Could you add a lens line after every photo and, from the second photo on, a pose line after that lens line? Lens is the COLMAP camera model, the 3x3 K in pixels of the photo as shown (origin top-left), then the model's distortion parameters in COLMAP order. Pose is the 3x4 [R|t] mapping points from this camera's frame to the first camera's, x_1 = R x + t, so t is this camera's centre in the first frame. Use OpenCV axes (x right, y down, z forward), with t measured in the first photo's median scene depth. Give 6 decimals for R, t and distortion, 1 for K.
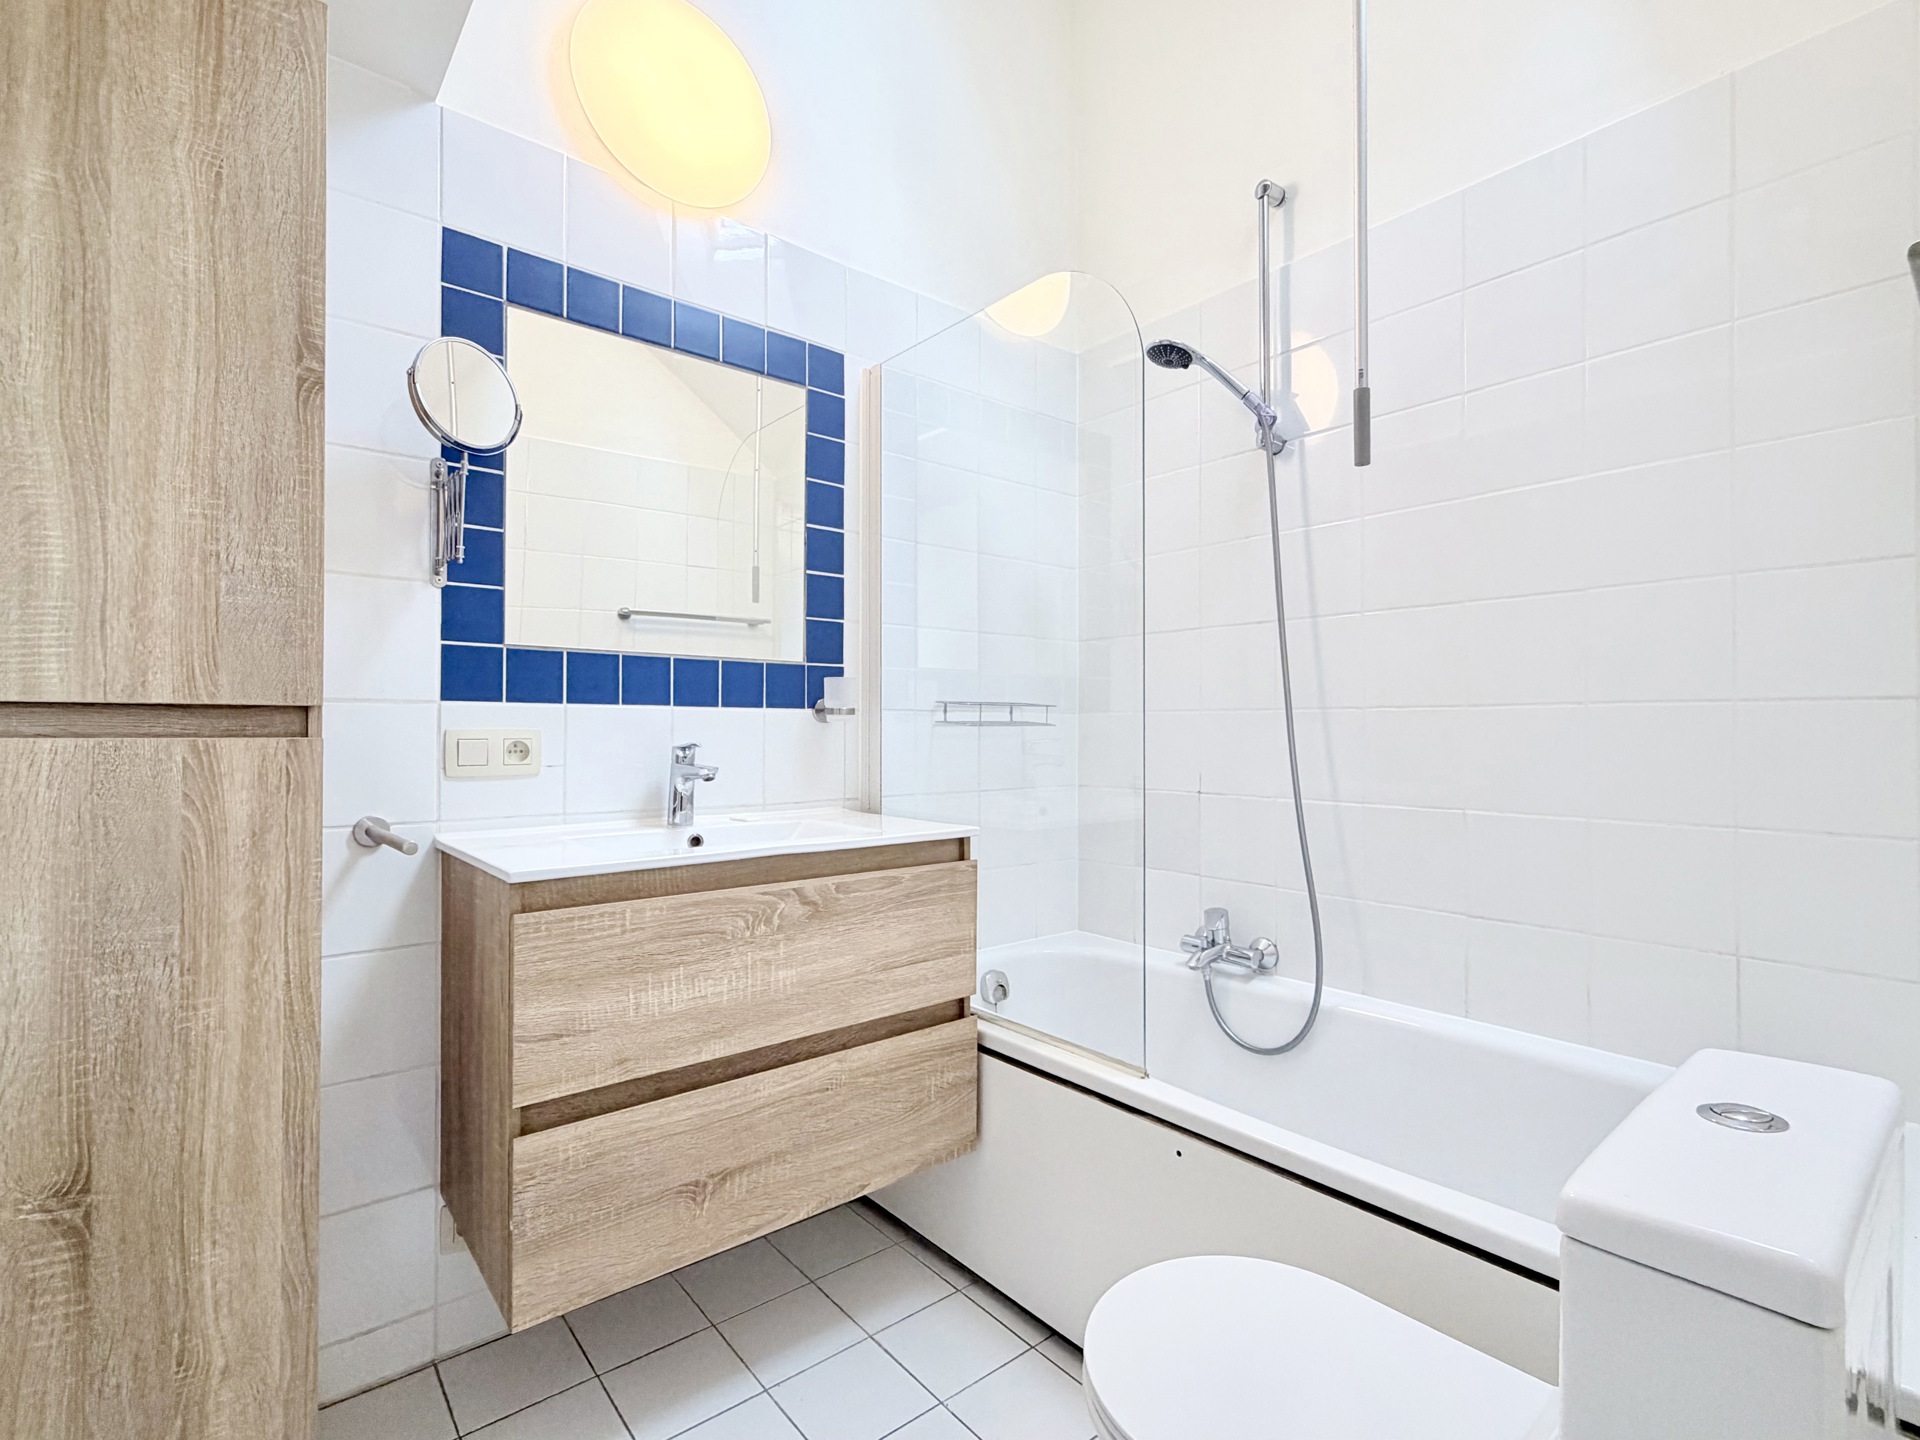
lens RADIAL K [[894.0, 0, 959.5], [0, 894.0, 730.2], [0, 0, 1]] dist [-0.000546, -0.000222]
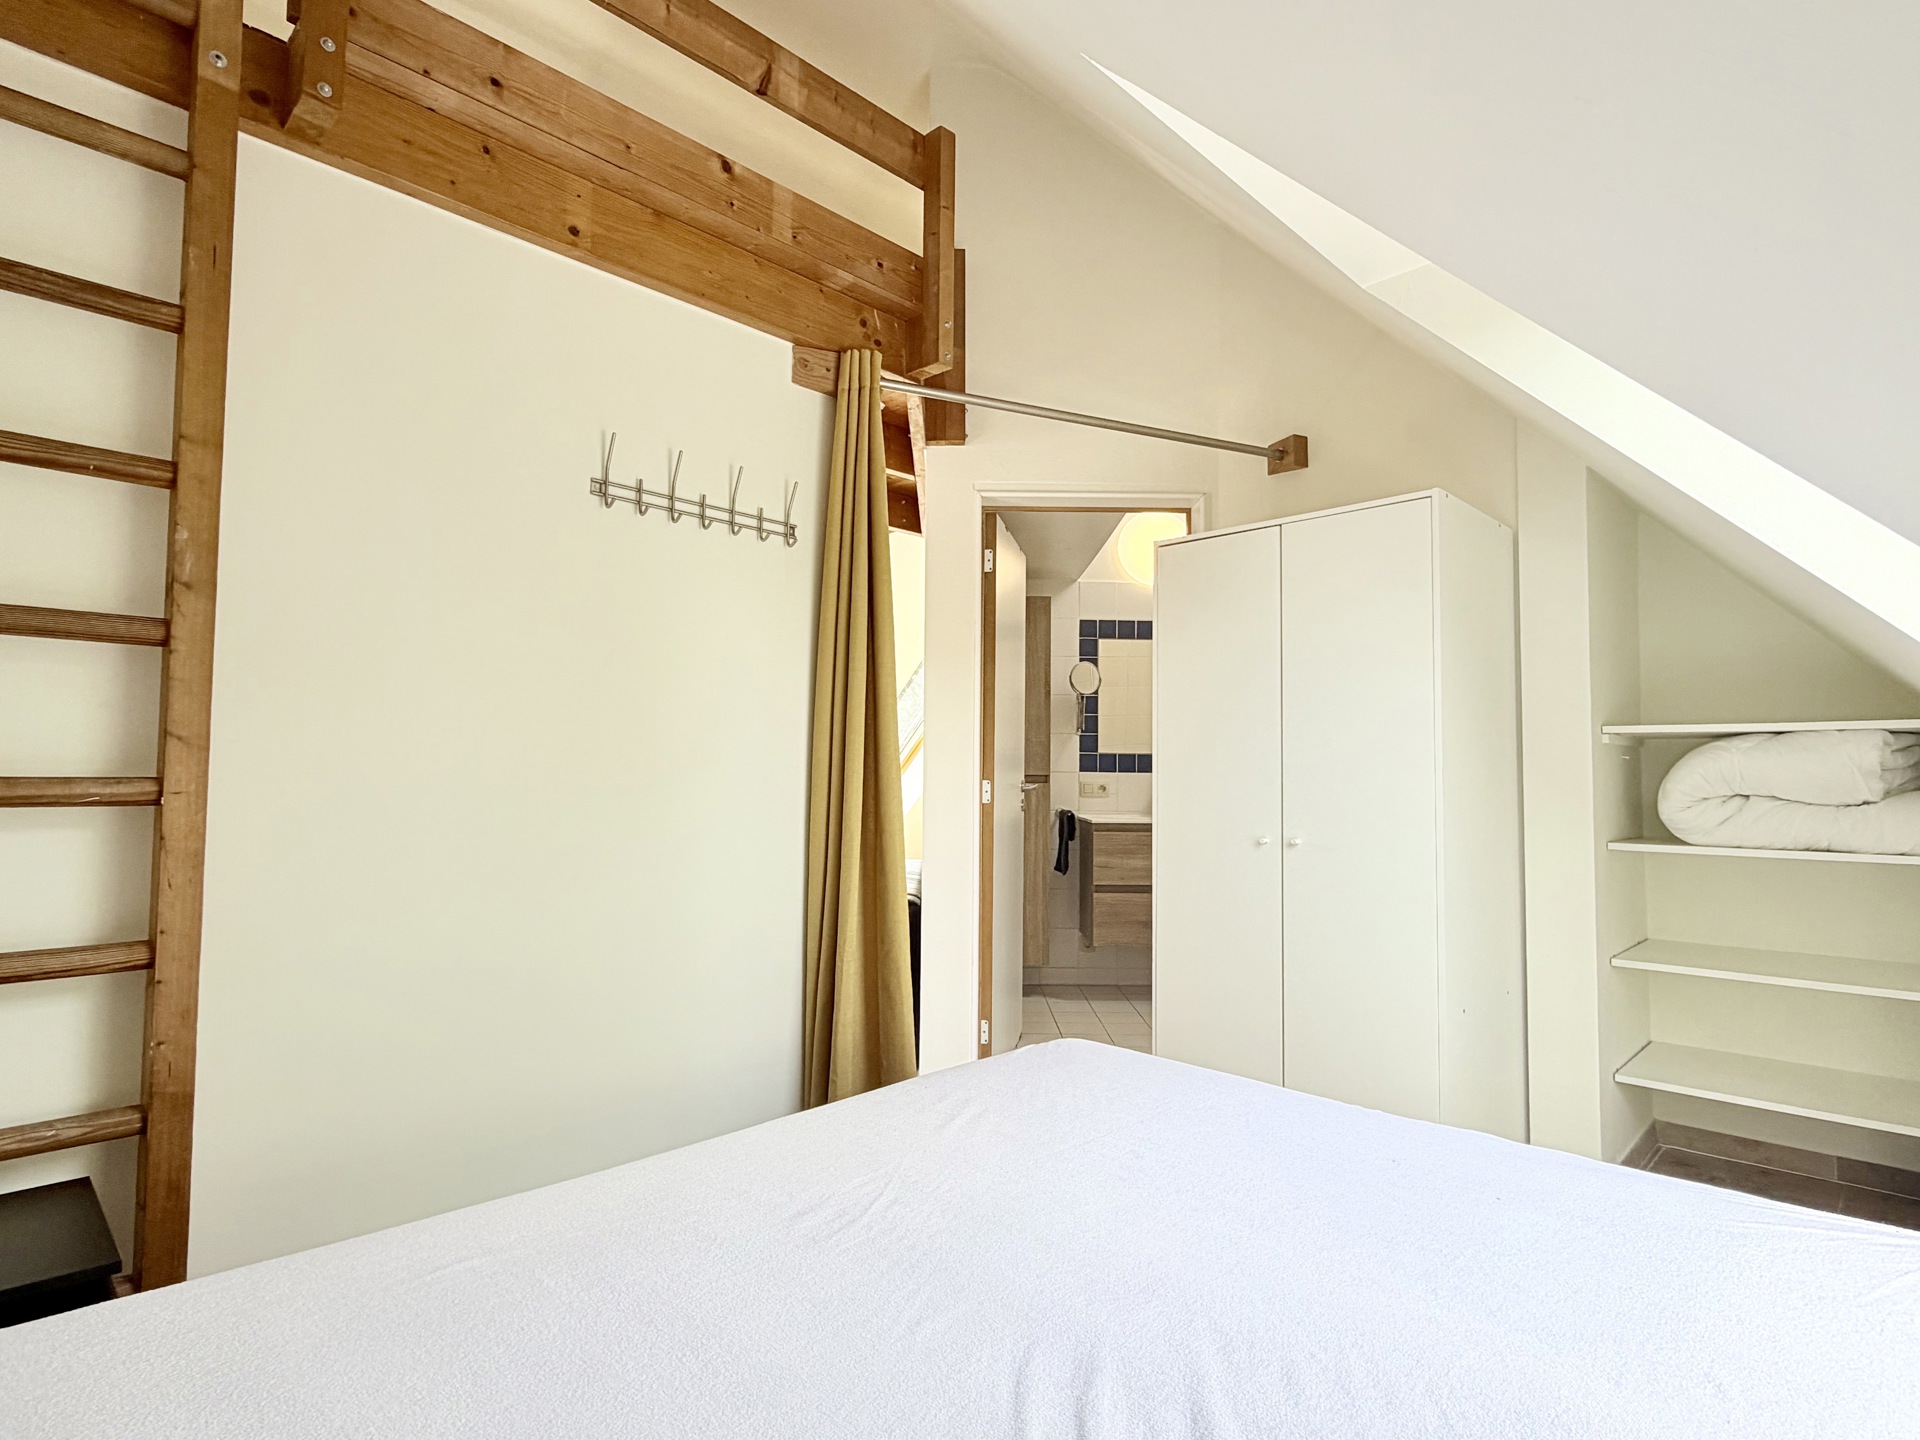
lens RADIAL K [[1022.2, 0, 957.3], [0, 1022.2, 741.9], [0, 0, 1]] dist [-0.018619, -0.000541]
pose [[0.776020, -0.016293, -0.630498, 1.340018], [-0.006535, 0.999405, -0.033869, -0.014142], [0.630674, 0.030403, 0.775452, -2.040373]]
